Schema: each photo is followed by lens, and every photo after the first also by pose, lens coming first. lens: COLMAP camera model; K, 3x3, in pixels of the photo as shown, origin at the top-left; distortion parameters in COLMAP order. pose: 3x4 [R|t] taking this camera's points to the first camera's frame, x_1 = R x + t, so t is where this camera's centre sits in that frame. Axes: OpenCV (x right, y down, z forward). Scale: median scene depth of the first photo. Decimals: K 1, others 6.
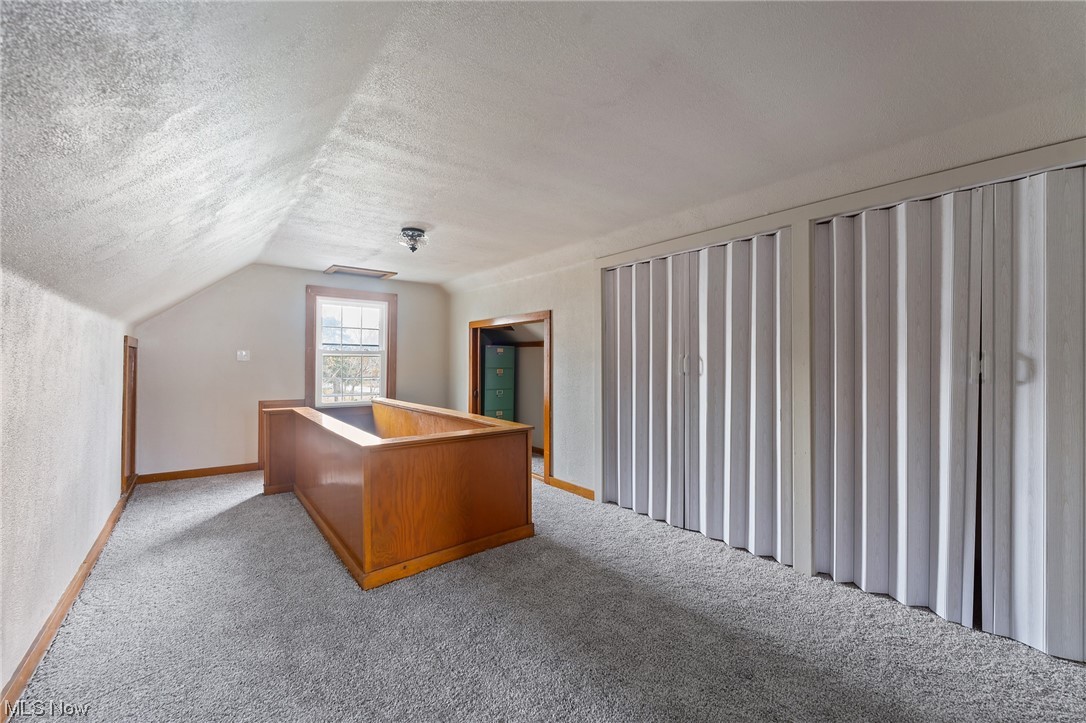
lens RADIAL K [[434.5, 0, 547.0], [0, 434.5, 360.6], [0, 0, 1]] dist [-0.008232, -0.000099]
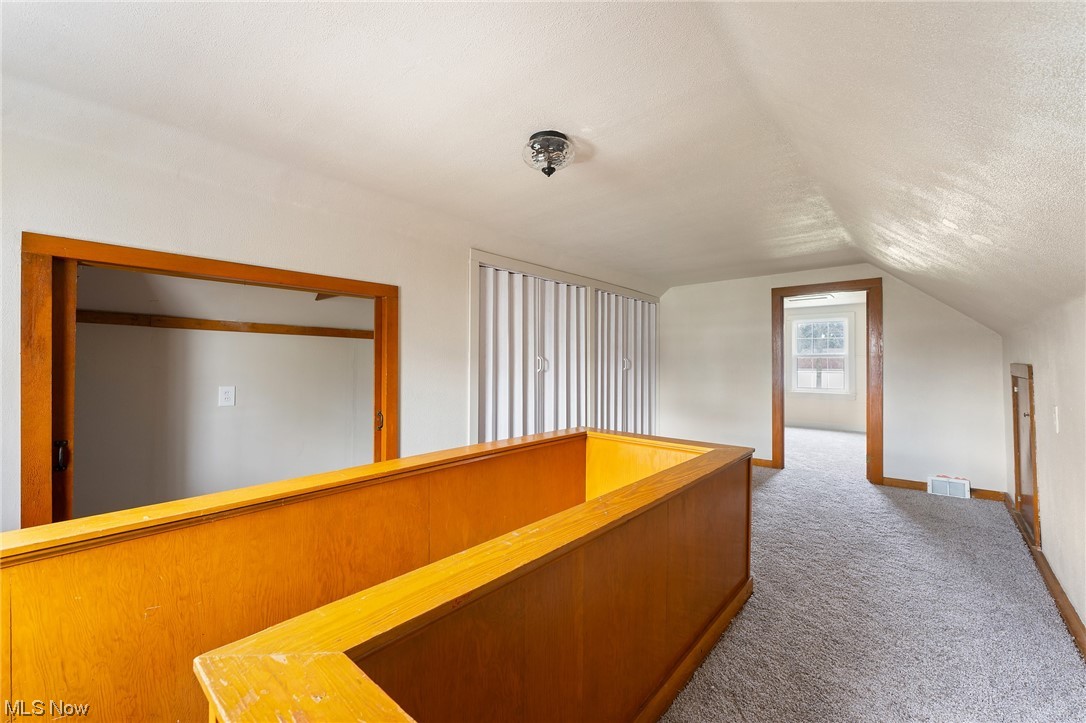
lens RADIAL K [[442.3, 0, 539.8], [0, 442.3, 354.6], [0, 0, 1]] dist [-0.003946, -0.000147]
pose [[-0.184542, 0.012034, 0.982751, -0.915141], [-0.007771, 0.999876, -0.013703, -0.001593], [-0.982794, -0.010166, -0.184425, 1.152673]]
